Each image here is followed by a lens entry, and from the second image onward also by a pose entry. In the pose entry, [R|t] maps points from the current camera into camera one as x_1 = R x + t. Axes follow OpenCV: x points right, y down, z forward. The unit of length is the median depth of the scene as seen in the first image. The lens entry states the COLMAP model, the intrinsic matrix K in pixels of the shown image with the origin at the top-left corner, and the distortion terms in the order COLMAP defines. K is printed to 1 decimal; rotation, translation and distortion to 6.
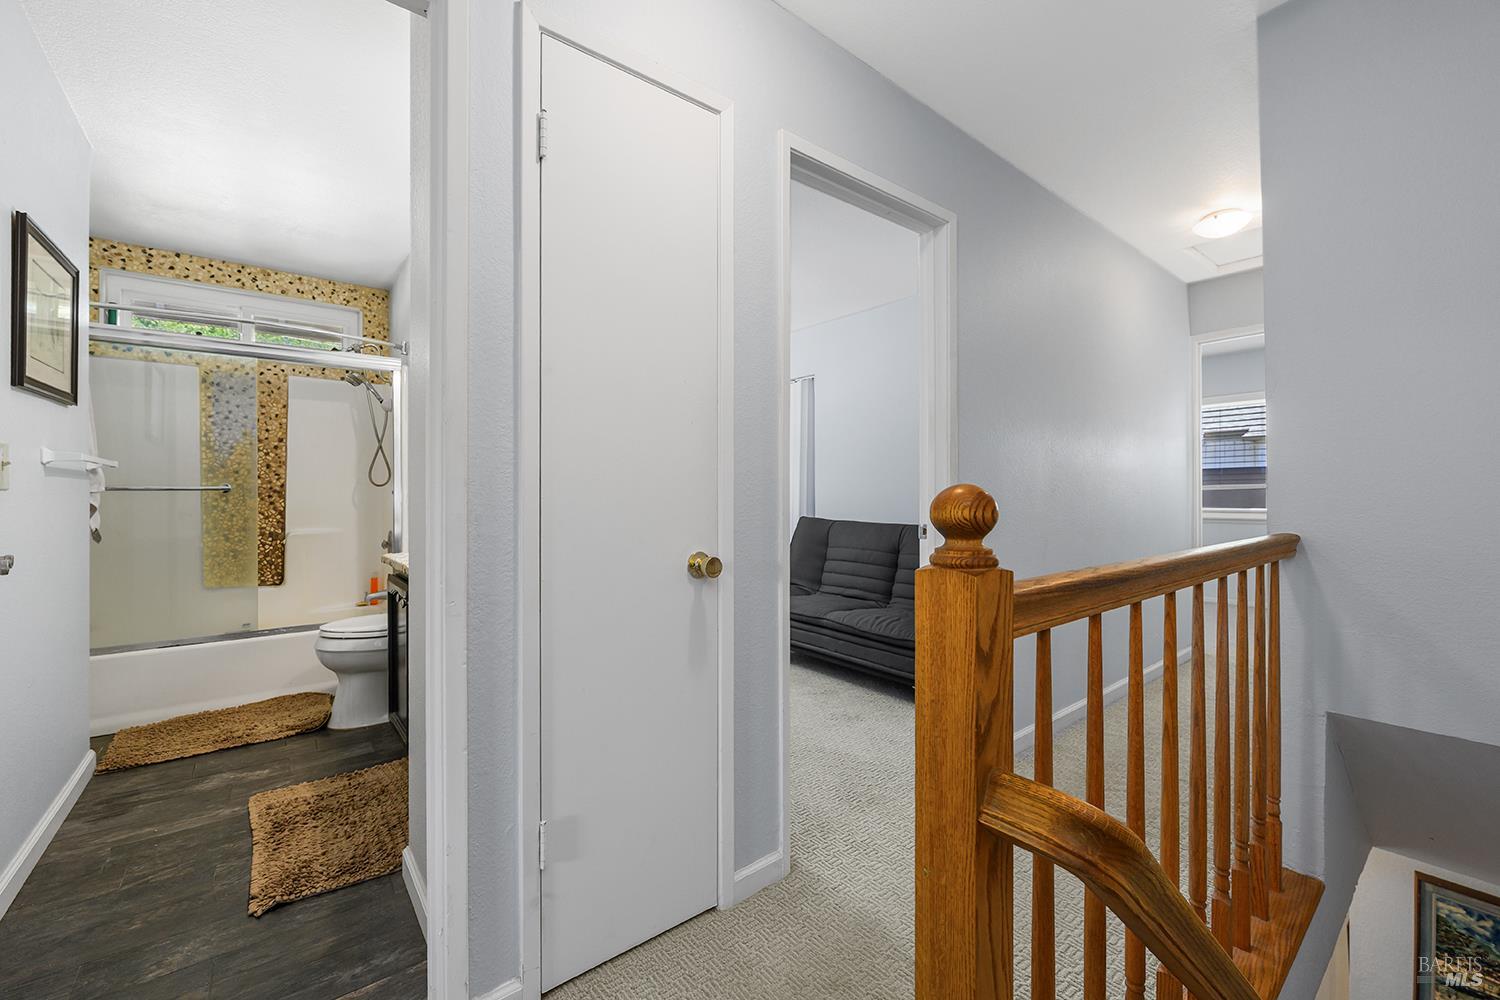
lens RADIAL K [[606.7, 0, 749.2], [0, 606.7, 488.7], [0, 0, 1]] dist [-0.006188, 0.000409]
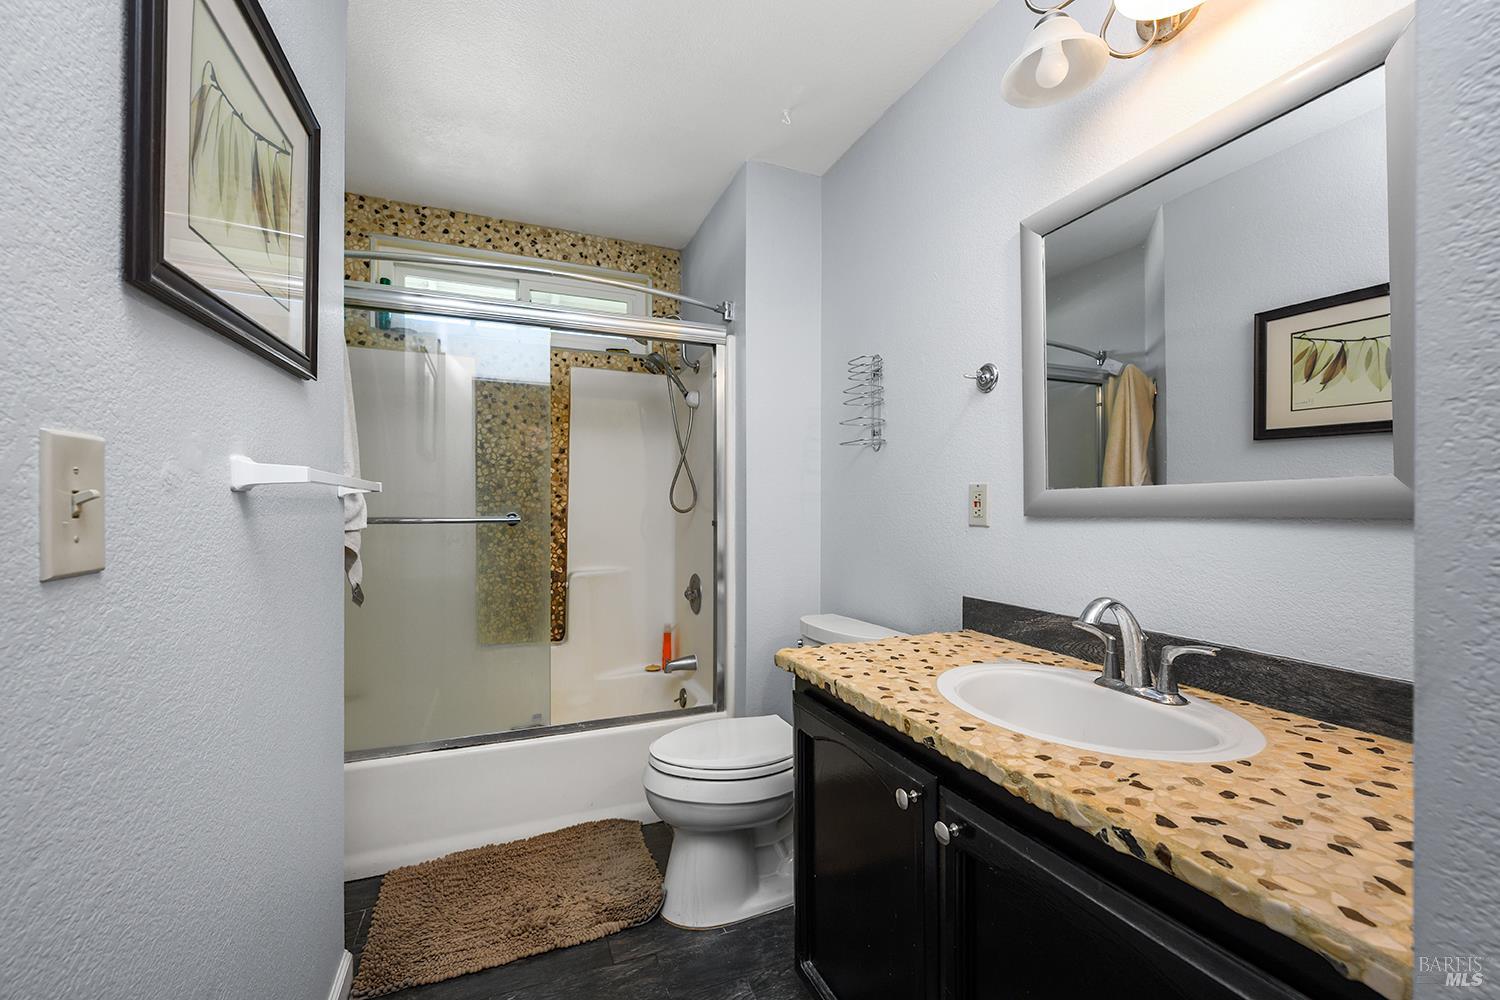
lens RADIAL K [[606.7, 0, 753.3], [0, 606.7, 503.0], [0, 0, 1]] dist [-0.006188, 0.000409]
pose [[0.961449, 0.003326, -0.274962, -0.346697], [-0.003086, 0.999994, 0.001308, -0.017165], [0.274965, -0.000409, 0.961454, 0.344593]]
